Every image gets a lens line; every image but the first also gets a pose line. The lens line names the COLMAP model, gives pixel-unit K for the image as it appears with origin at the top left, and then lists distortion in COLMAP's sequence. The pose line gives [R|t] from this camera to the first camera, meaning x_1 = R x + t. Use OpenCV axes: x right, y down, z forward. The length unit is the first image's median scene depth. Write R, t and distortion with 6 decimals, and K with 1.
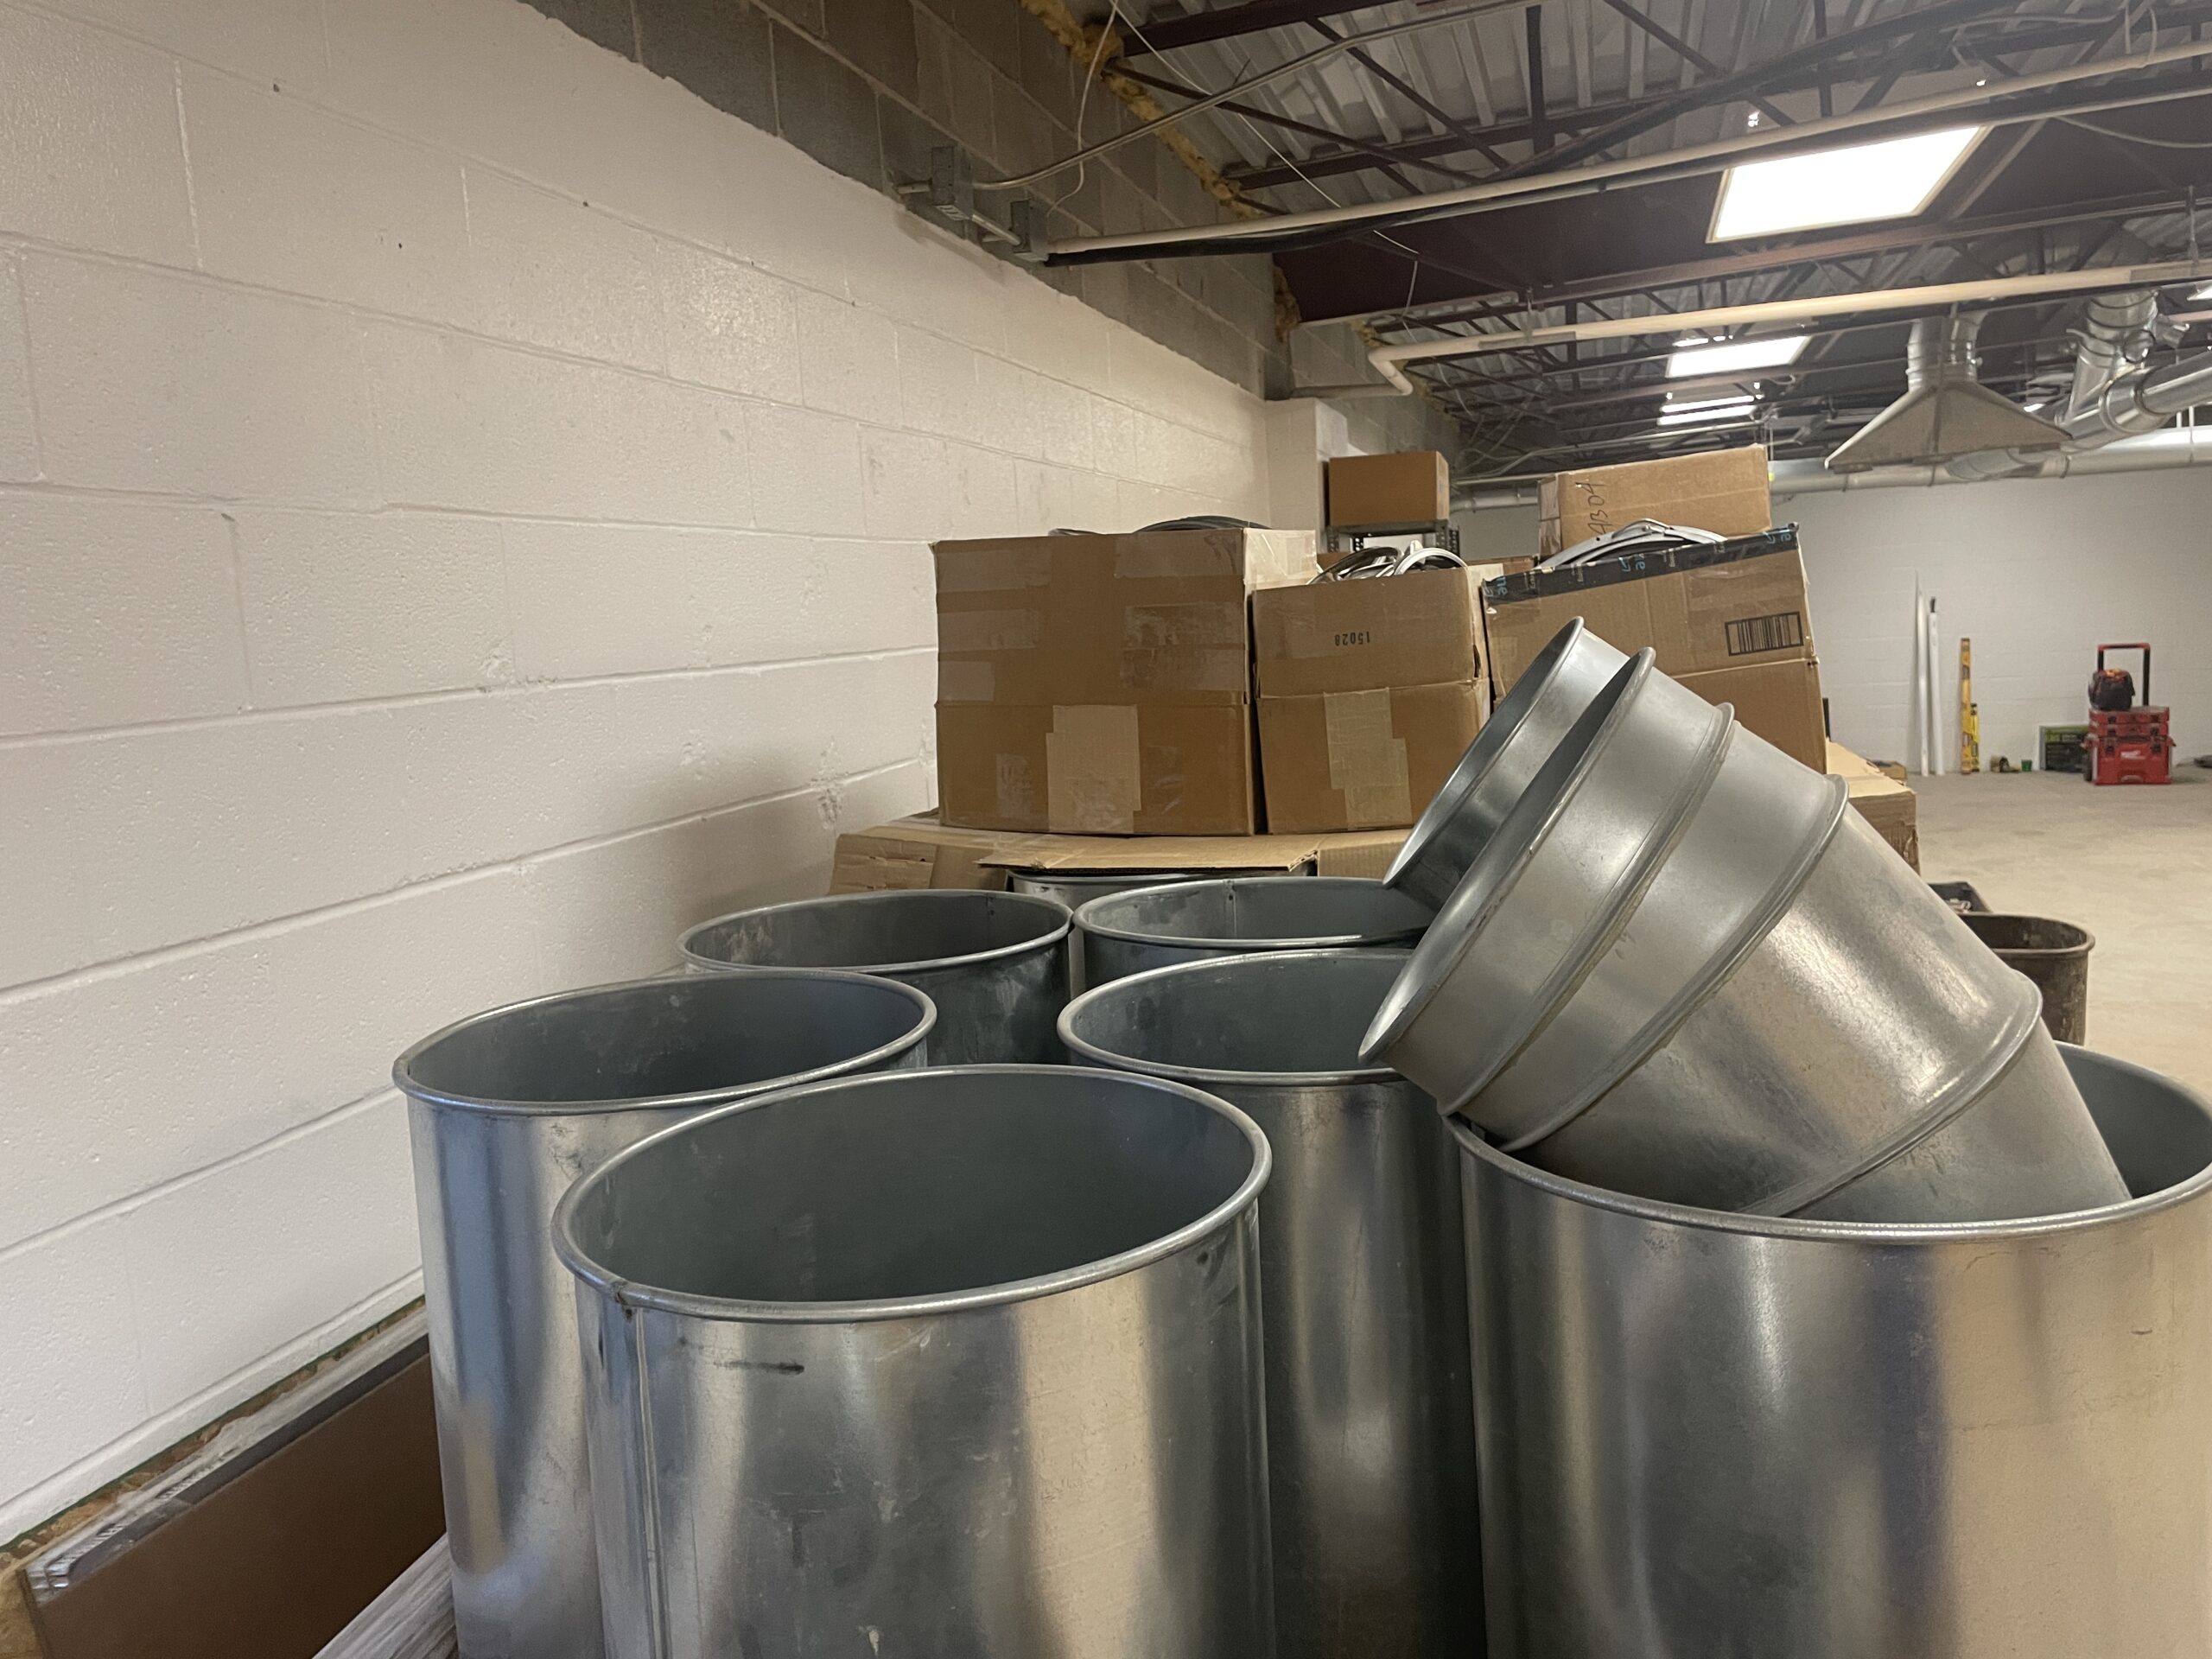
lens RADIAL K [[1696.4, 0, 1106.9], [0, 1696.4, 828.1], [0, 0, 1]] dist [0.067707, -0.067144]
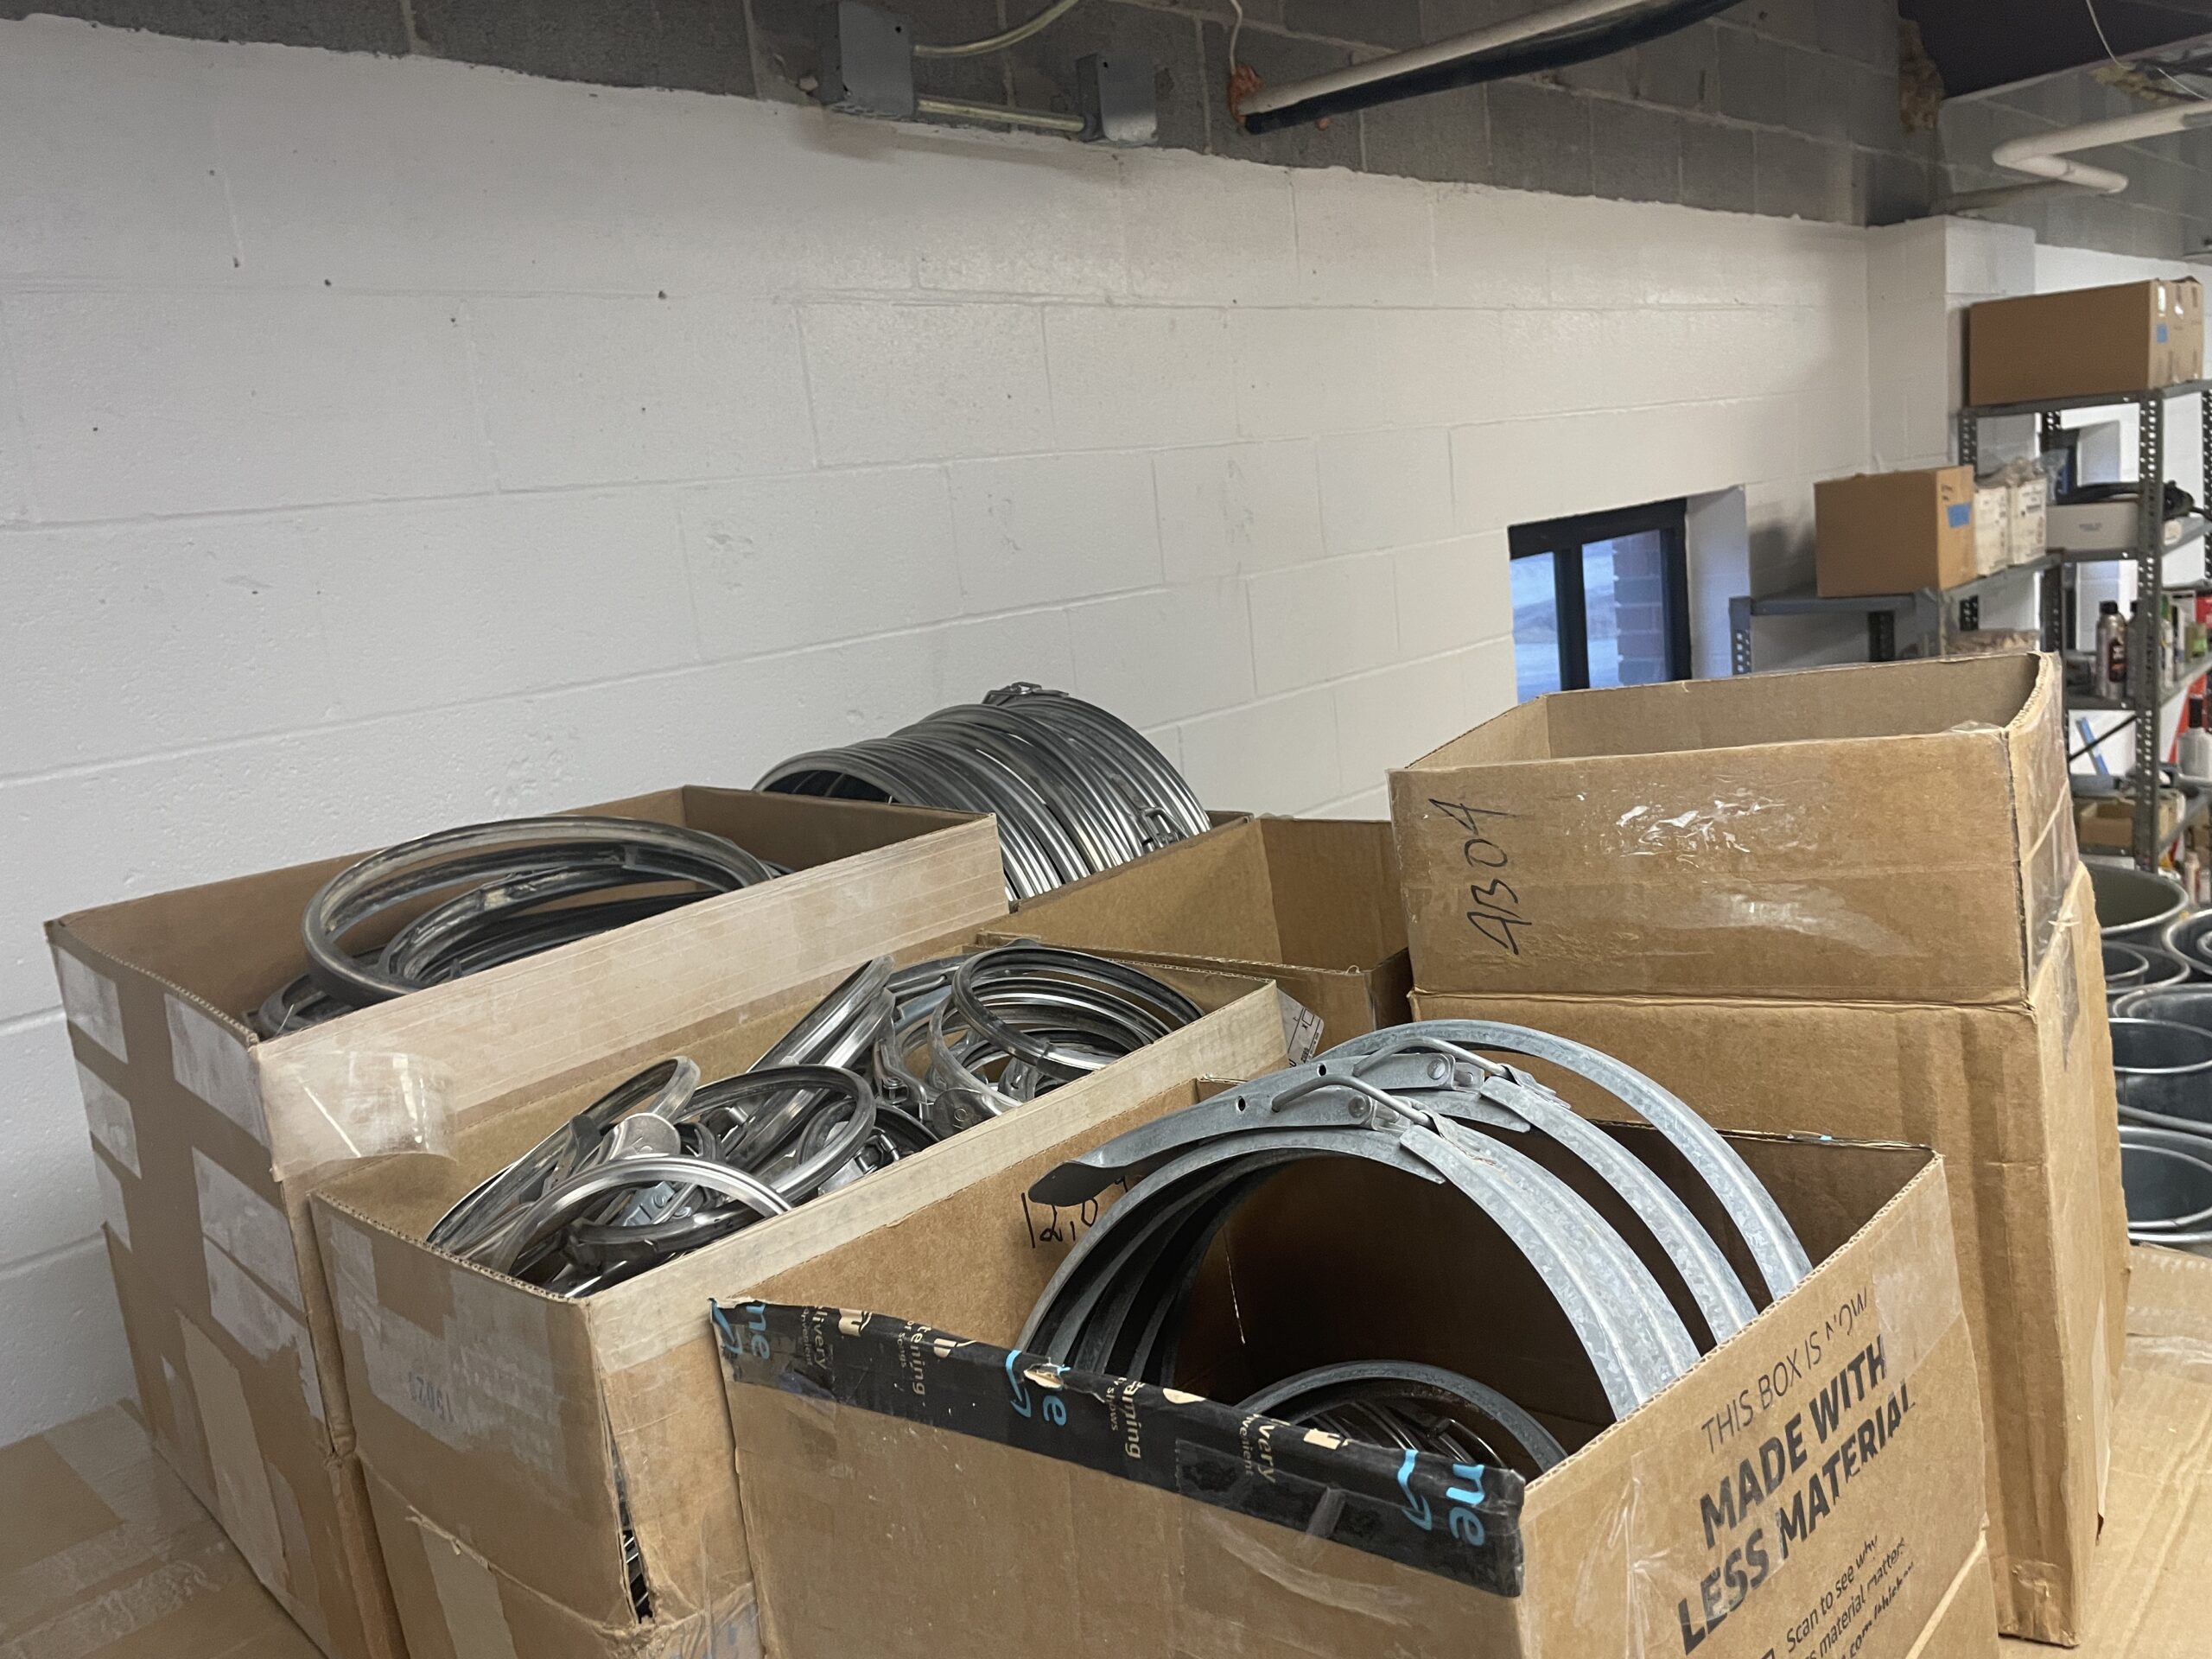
lens RADIAL K [[1696.4, 0, 1103.7], [0, 1696.4, 838.0], [0, 0, 1]] dist [0.067707, -0.067144]
pose [[0.901235, 0.047928, -0.430673, 0.127538], [-0.001783, 0.994266, 0.106918, -0.080980], [0.433328, -0.095590, 0.896153, 0.223935]]
